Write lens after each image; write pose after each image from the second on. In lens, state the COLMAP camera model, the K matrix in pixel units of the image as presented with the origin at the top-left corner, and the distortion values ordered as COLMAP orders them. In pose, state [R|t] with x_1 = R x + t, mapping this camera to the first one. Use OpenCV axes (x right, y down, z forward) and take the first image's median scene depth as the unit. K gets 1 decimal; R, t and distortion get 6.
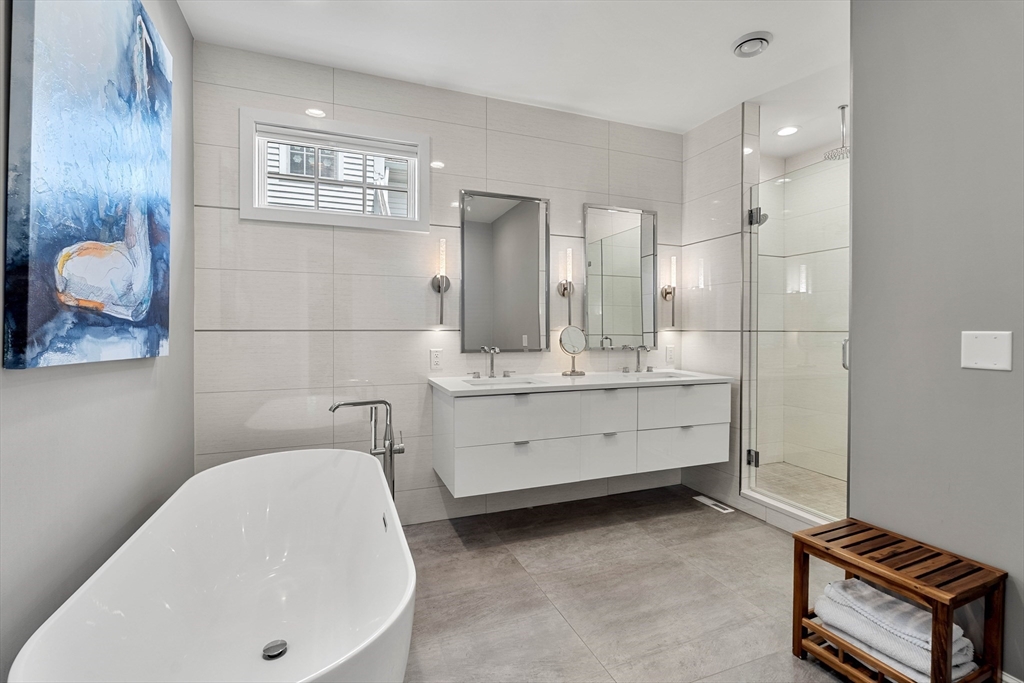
lens RADIAL K [[452.1, 0, 516.9], [0, 452.1, 338.8], [0, 0, 1]] dist [-0.003474, -0.000872]
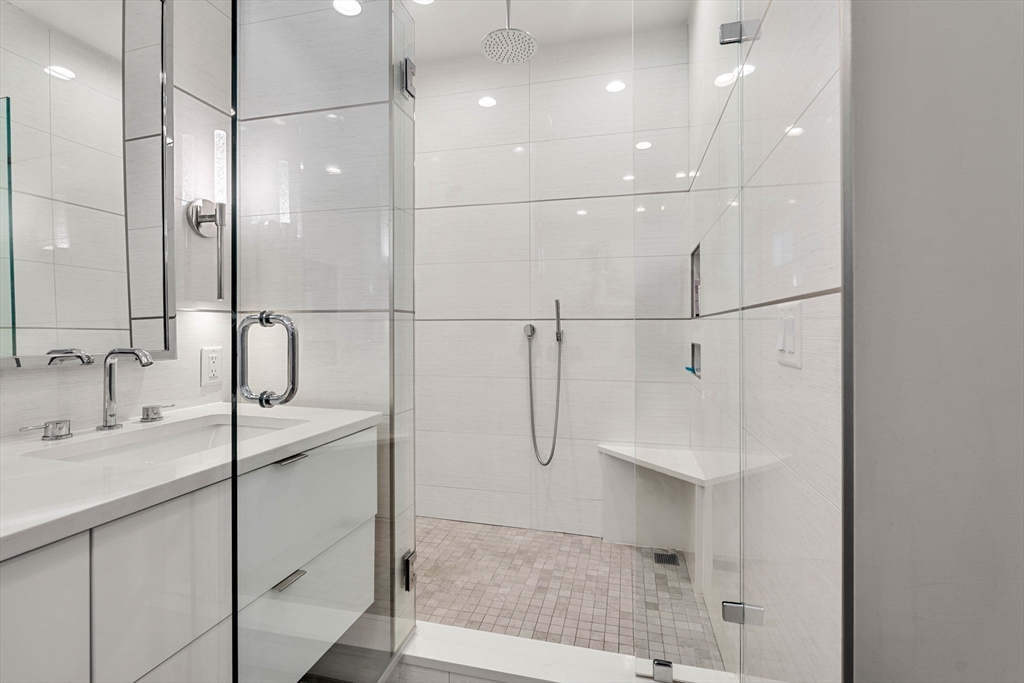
lens RADIAL K [[452.1, 0, 516.9], [0, 452.1, 338.8], [0, 0, 1]] dist [-0.003474, -0.000872]
pose [[0.571837, -0.011143, 0.820292, 0.163853], [0.016525, 0.999861, 0.002062, 0.011354], [-0.820201, 0.012376, 0.571941, 0.547423]]
